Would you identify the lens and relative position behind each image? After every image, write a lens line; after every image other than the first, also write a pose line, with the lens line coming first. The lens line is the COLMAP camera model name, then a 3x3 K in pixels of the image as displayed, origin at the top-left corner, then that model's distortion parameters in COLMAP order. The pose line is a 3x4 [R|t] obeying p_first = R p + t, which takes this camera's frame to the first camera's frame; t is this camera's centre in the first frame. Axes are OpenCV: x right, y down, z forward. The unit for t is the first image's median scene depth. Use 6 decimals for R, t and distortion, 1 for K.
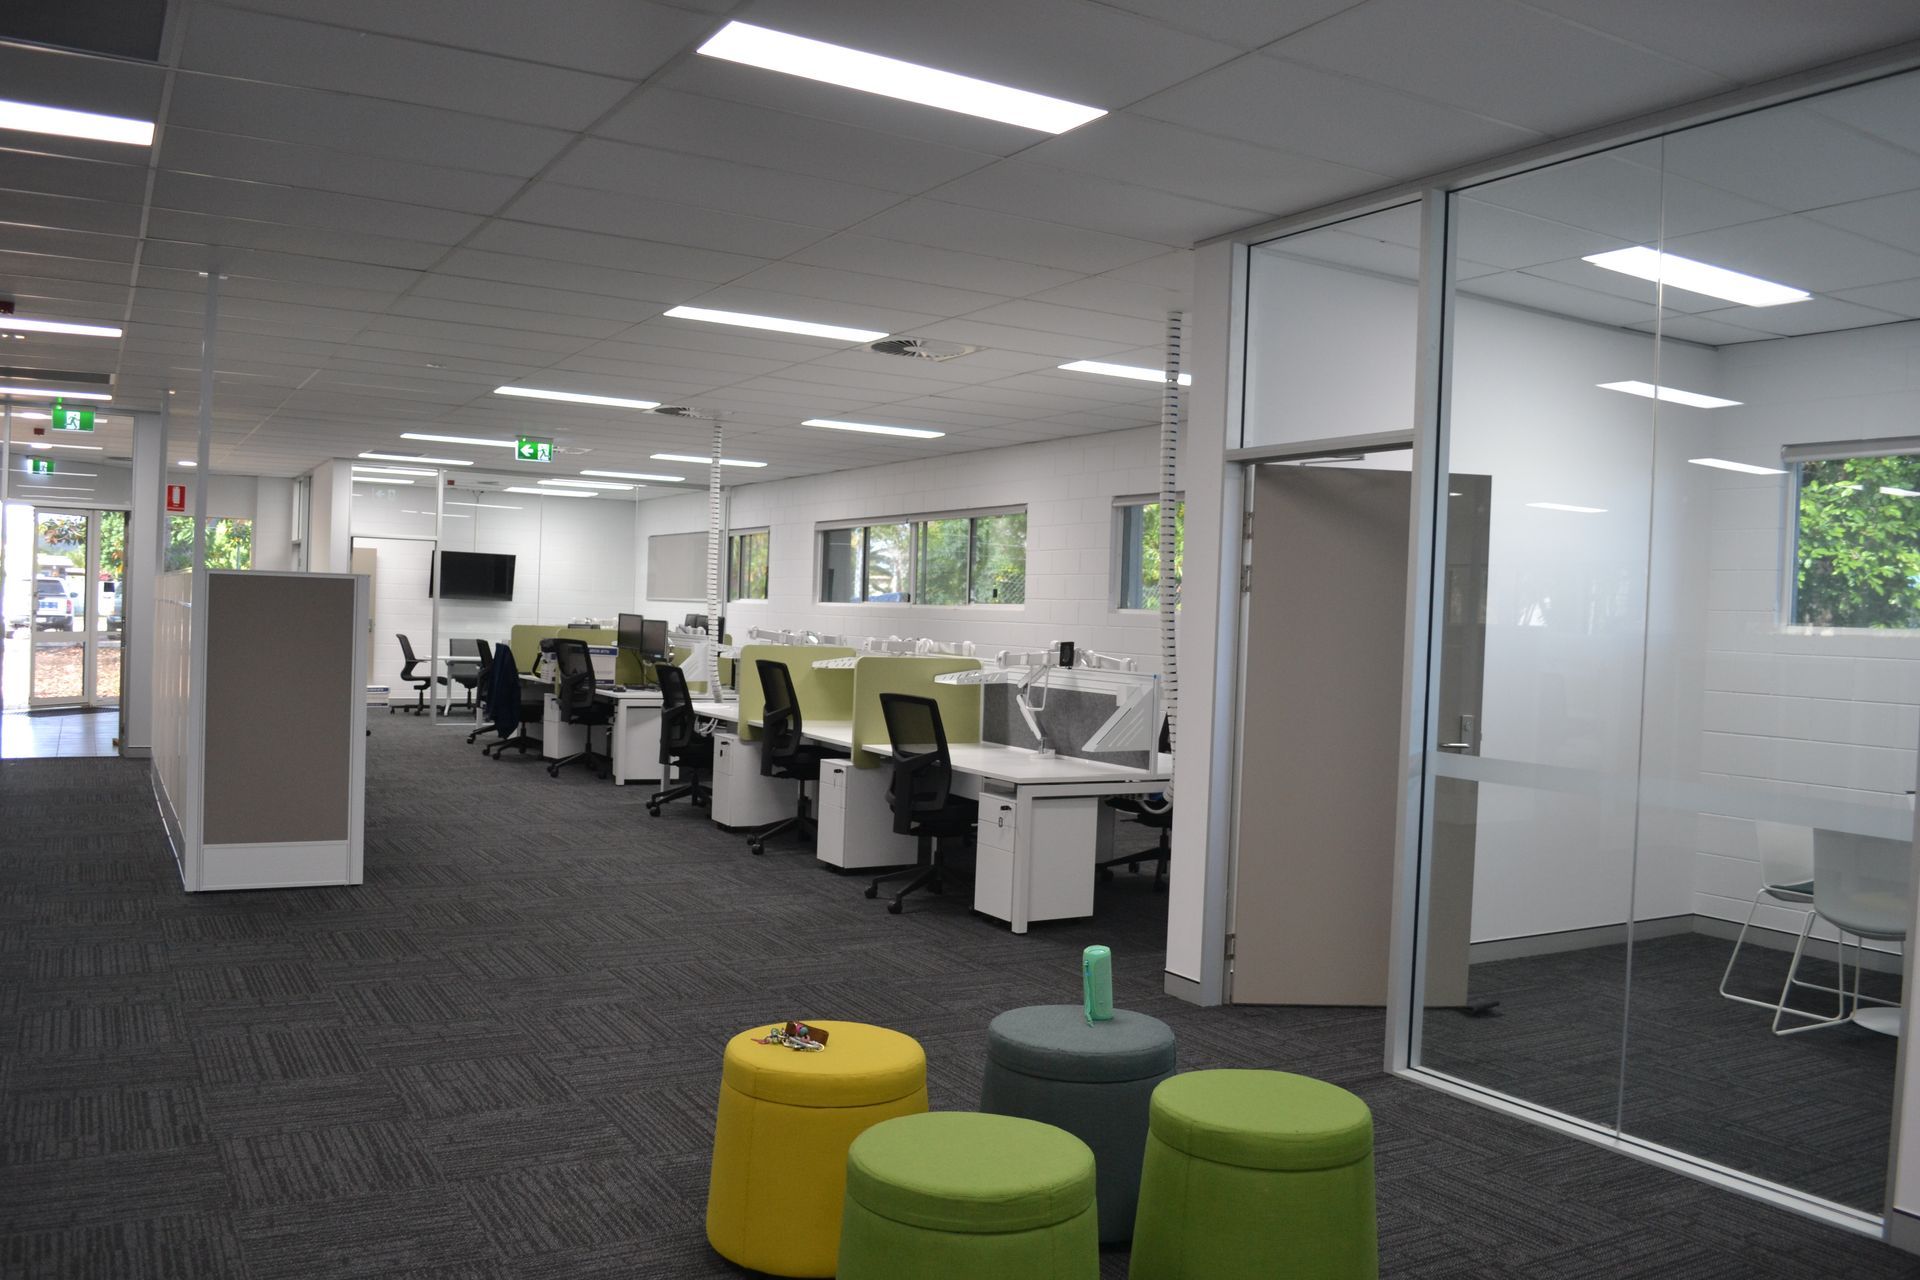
lens RADIAL K [[1531.3, 0, 953.7], [0, 1531.3, 647.7], [0, 0, 1]] dist [-0.083540, 0.018316]
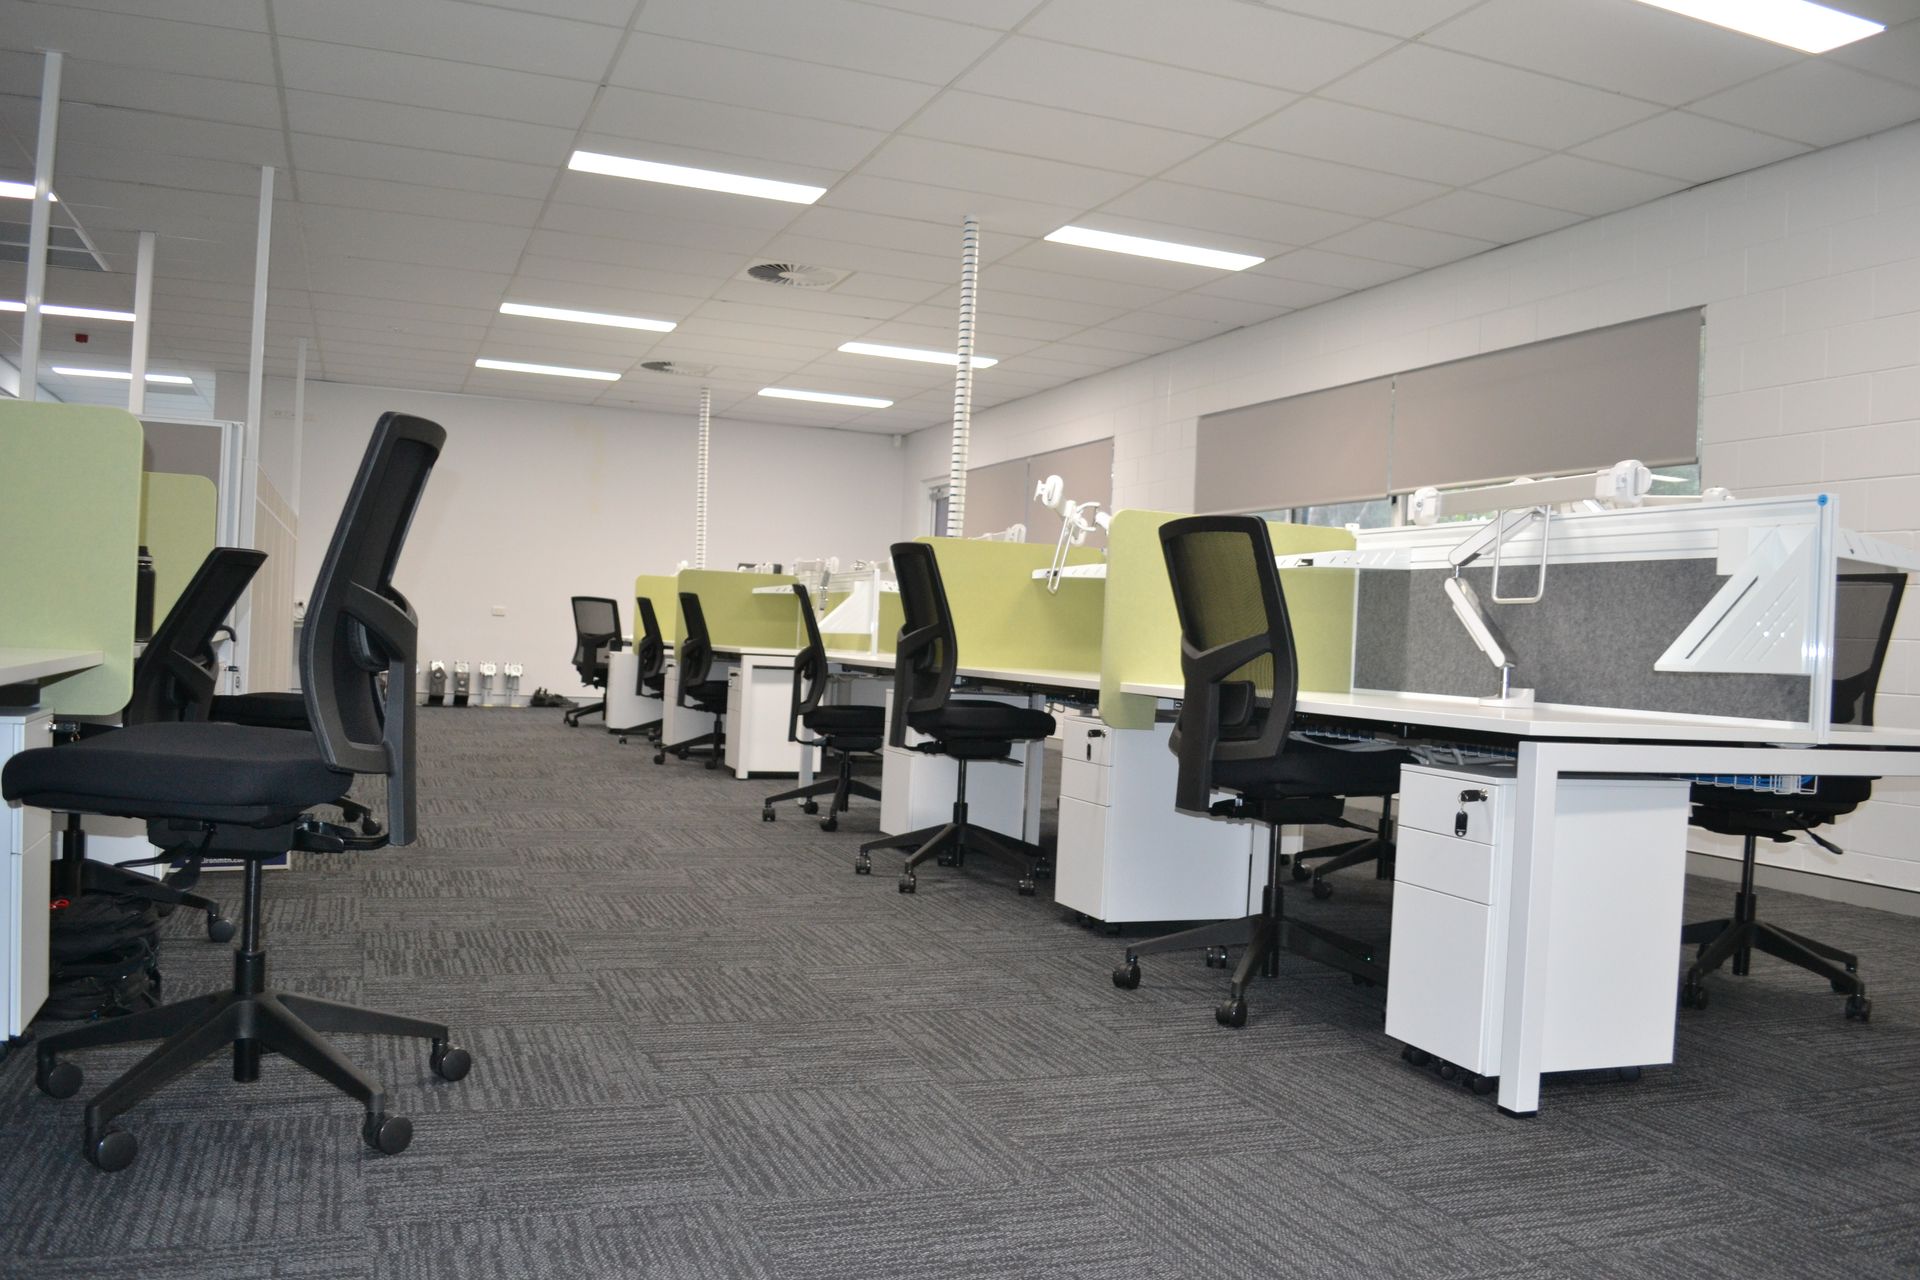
lens RADIAL K [[1531.3, 0, 953.7], [0, 1531.3, 647.7], [0, 0, 1]] dist [-0.083540, 0.018316]
pose [[0.990175, 0.024908, -0.137594, -0.033514], [-0.028389, 0.999323, -0.023394, 0.049703], [0.136919, 0.027070, 0.990212, 0.366366]]
